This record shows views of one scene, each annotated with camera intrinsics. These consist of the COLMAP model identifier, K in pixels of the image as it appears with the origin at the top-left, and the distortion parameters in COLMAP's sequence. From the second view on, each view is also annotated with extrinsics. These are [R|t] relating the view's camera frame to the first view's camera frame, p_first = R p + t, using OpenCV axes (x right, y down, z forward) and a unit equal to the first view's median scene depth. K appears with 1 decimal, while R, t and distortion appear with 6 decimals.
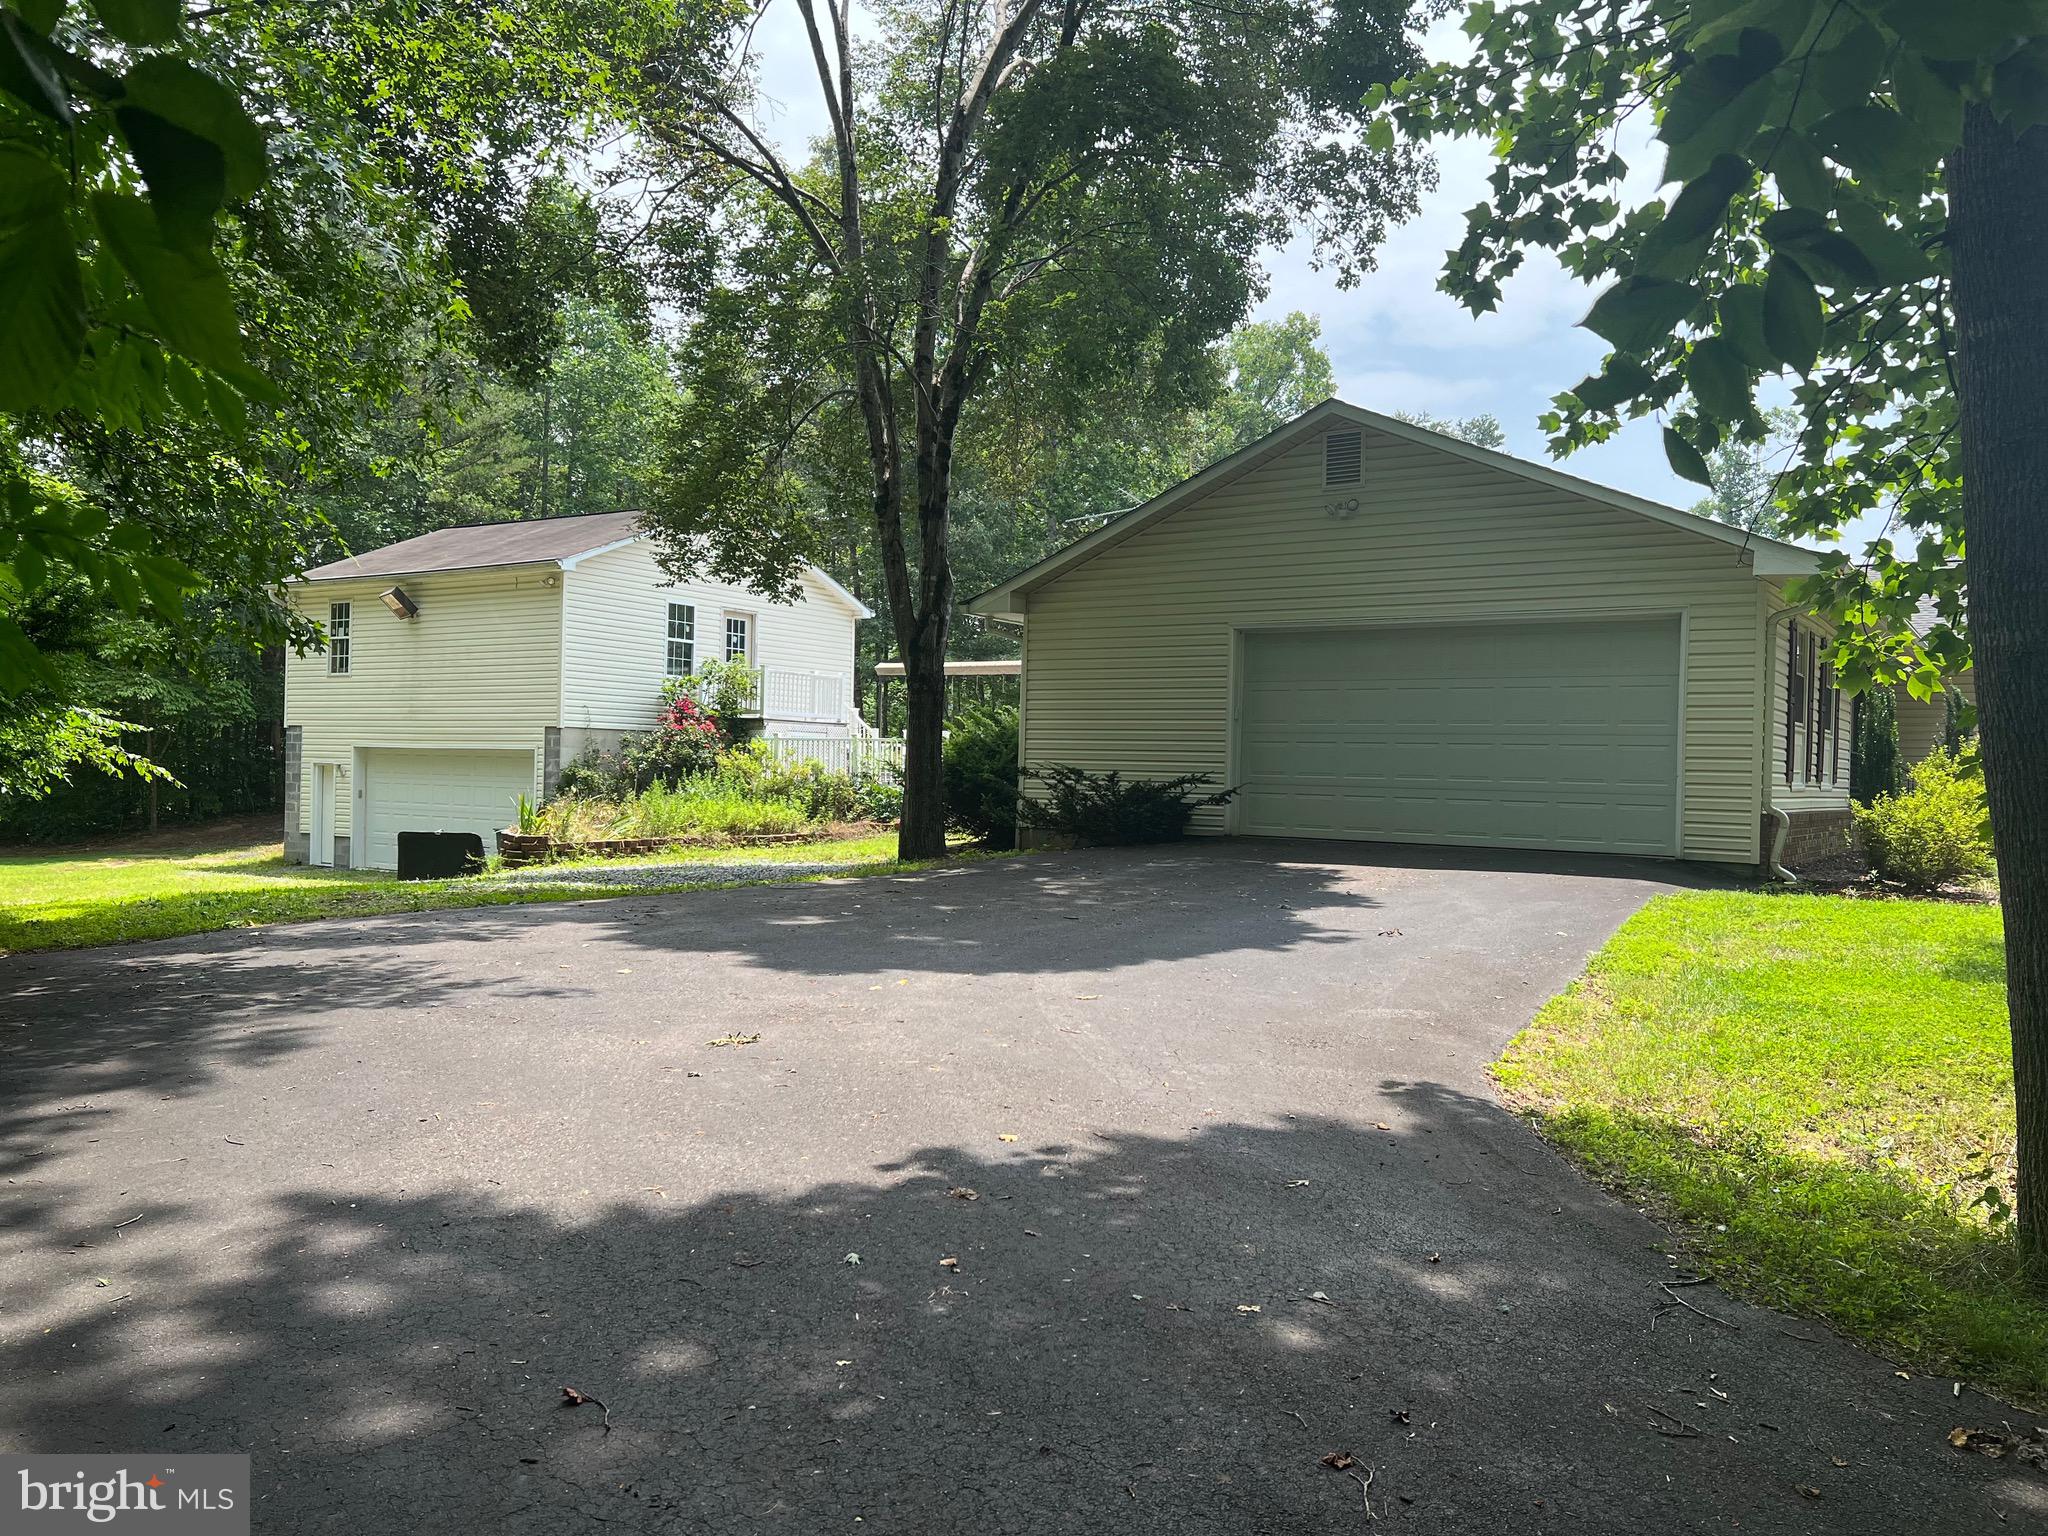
lens RADIAL K [[1554.4, 0, 1019.5], [0, 1554.4, 761.6], [0, 0, 1]] dist [0.045512, -0.010726]
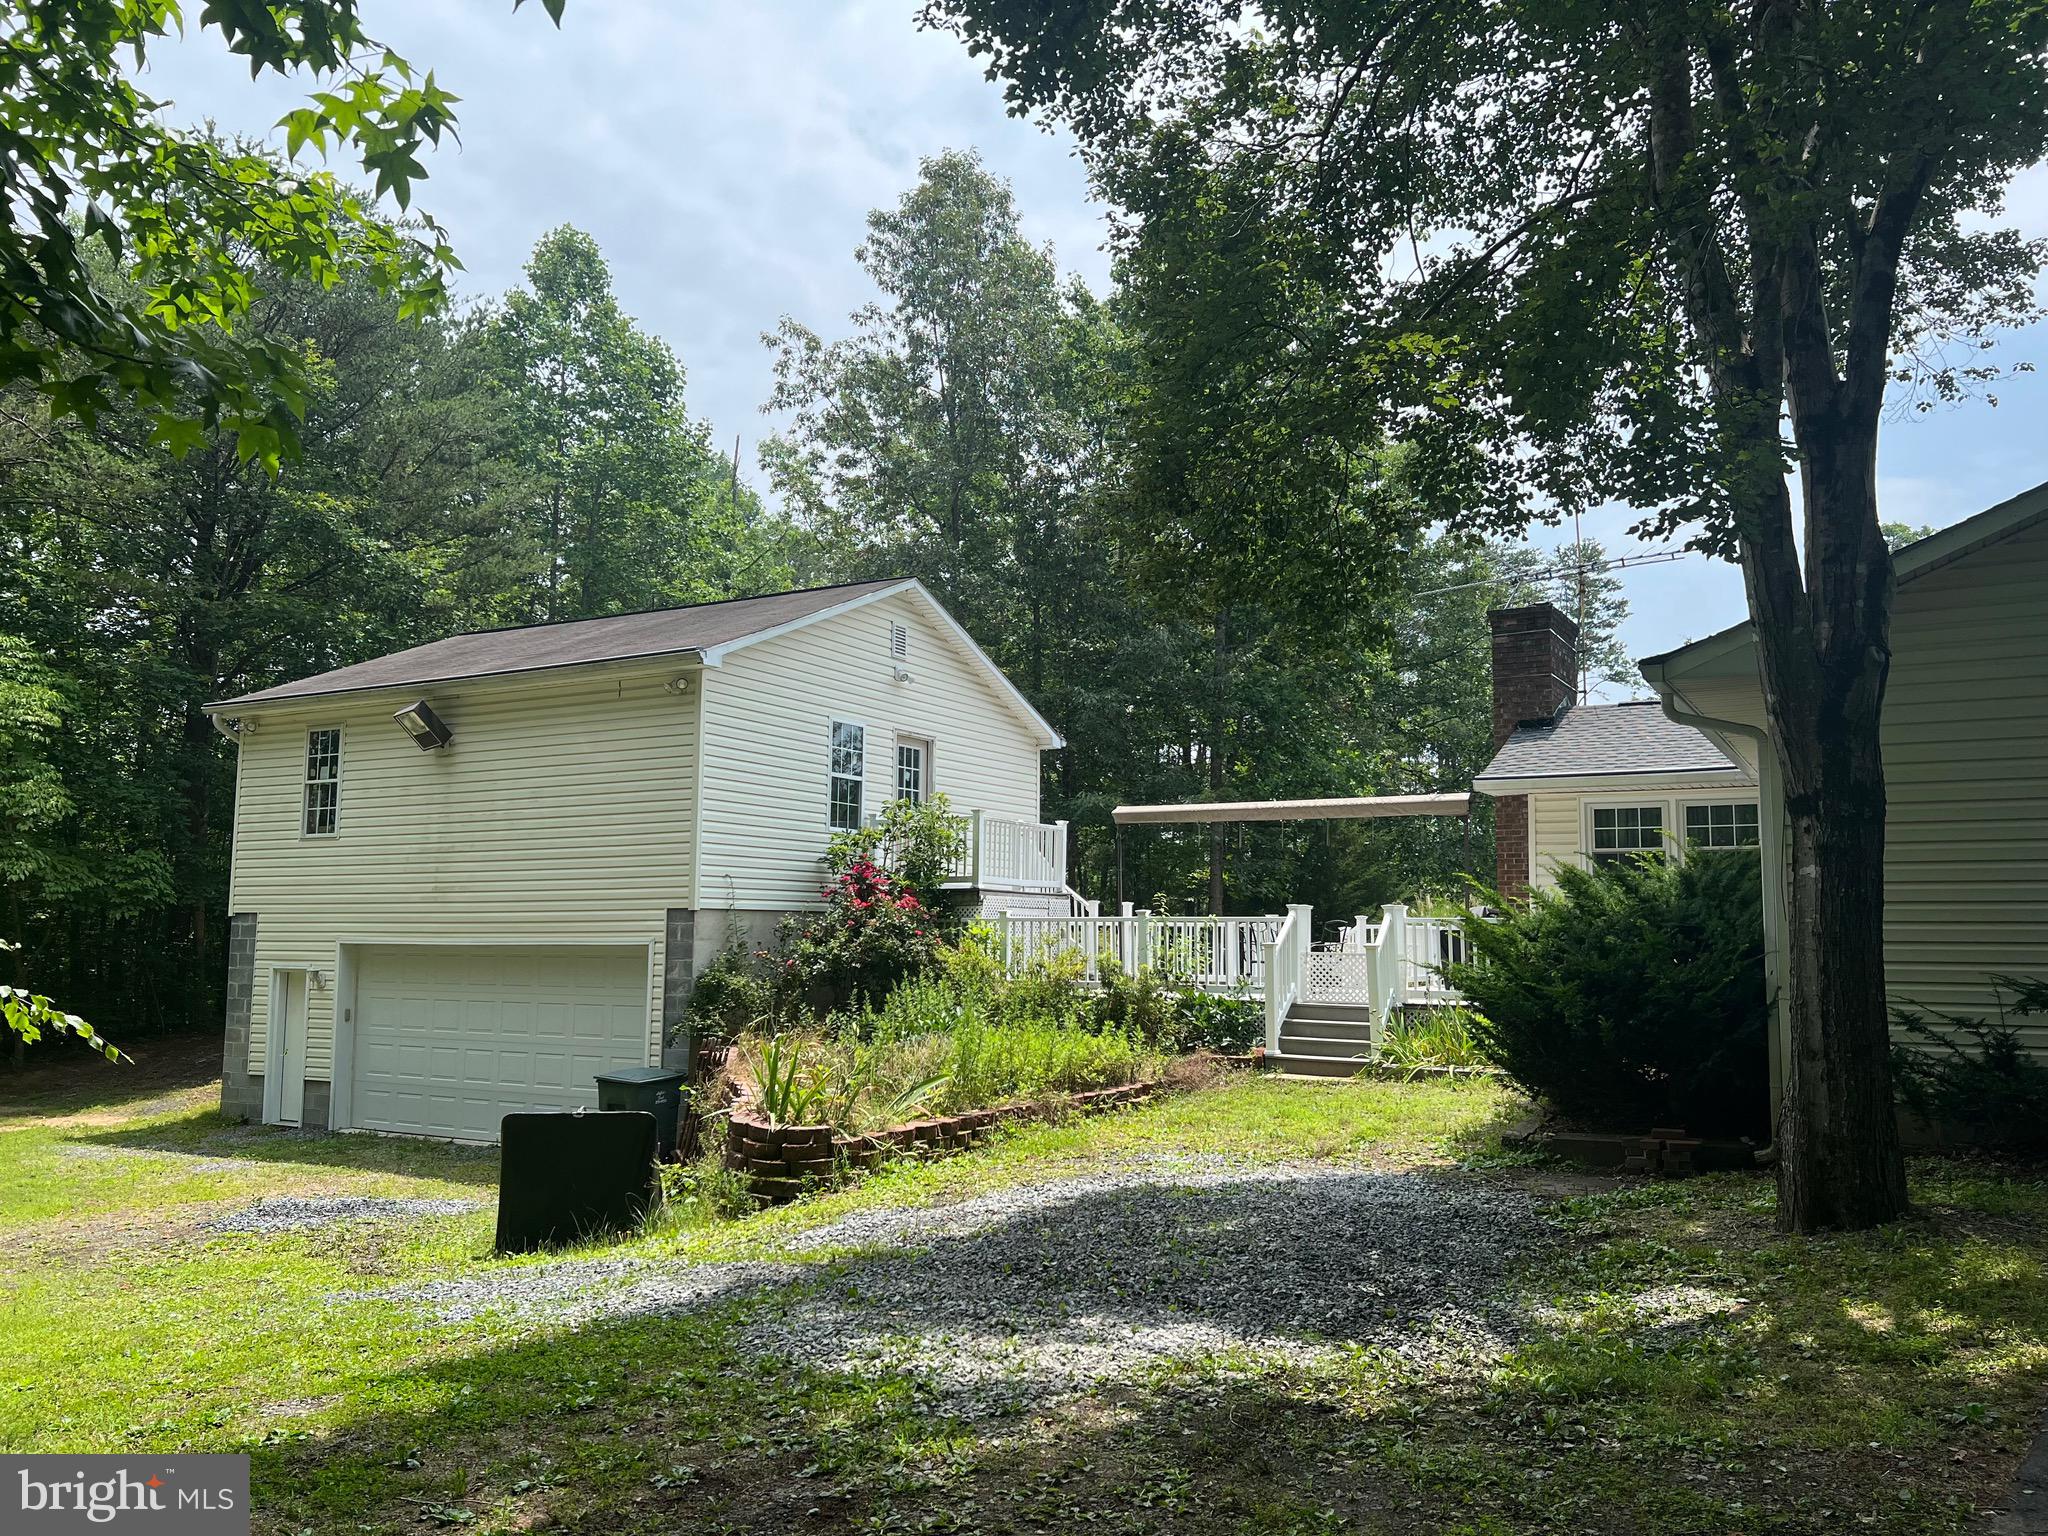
lens RADIAL K [[1554.4, 0, 1031.4], [0, 1554.4, 774.4], [0, 0, 1]] dist [0.045512, -0.010726]
pose [[0.997289, -0.011674, 0.072659, -0.187087], [0.018601, 0.995265, -0.095405, -0.012654], [-0.071201, 0.096498, 0.992783, 0.323391]]
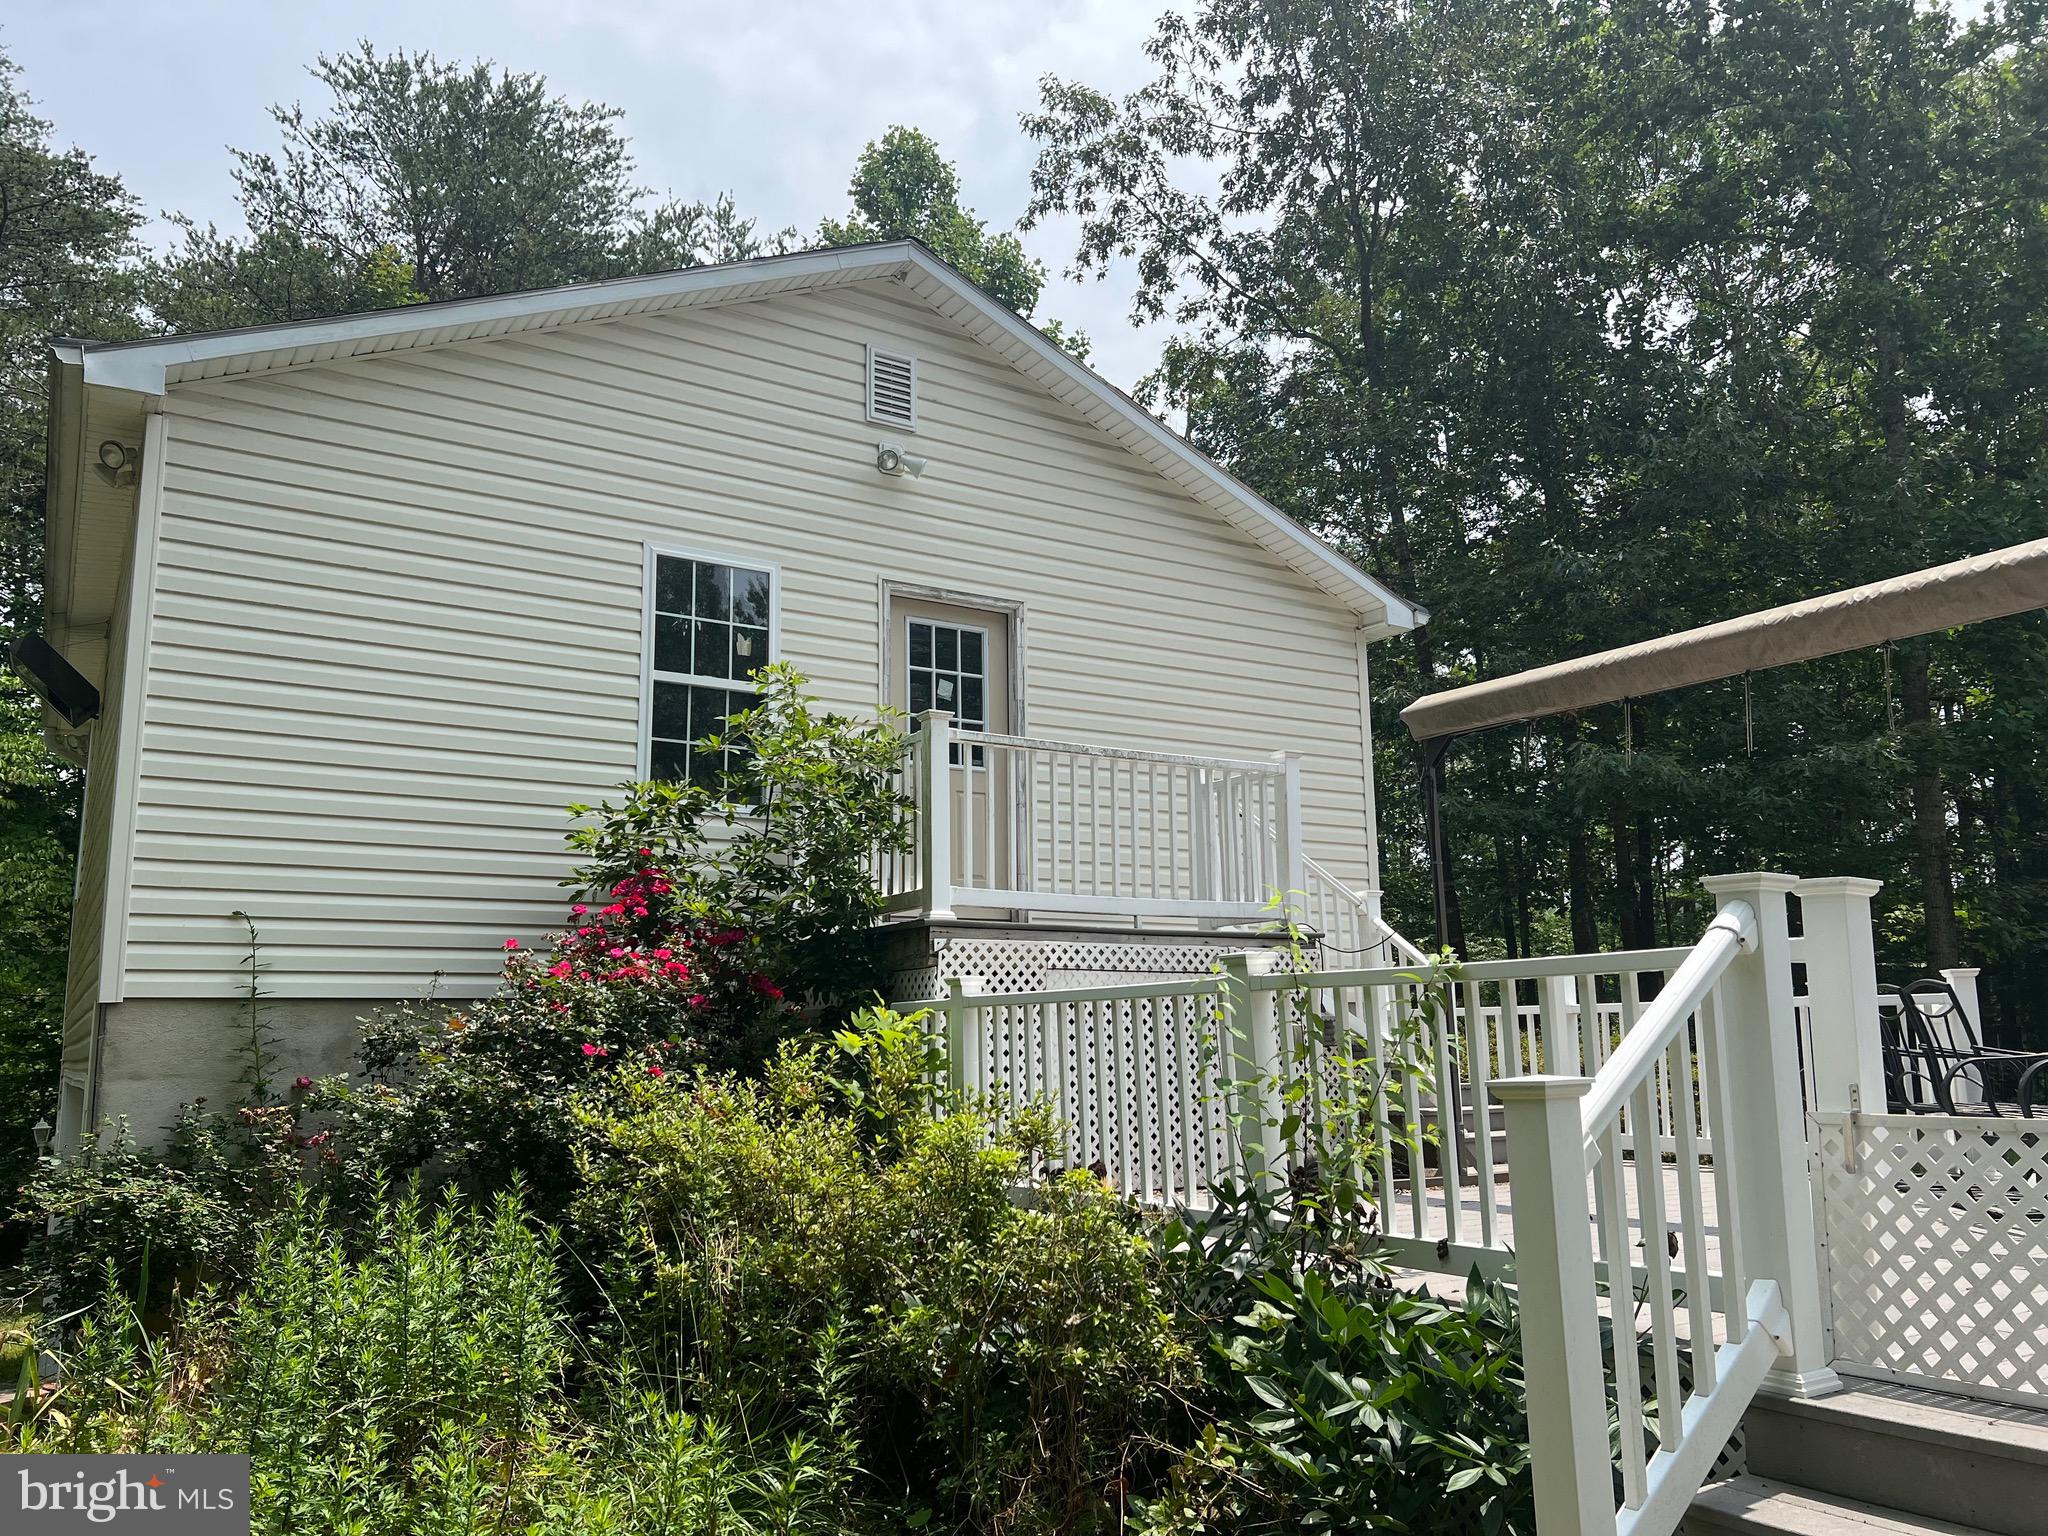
lens RADIAL K [[1554.4, 0, 1006.7], [0, 1554.4, 785.2], [0, 0, 1]] dist [0.045512, -0.010726]
pose [[0.914295, -0.104766, -0.391266, -0.054899], [0.042331, 0.985396, -0.164934, -0.008300], [0.402831, 0.134236, 0.905377, 0.763434]]
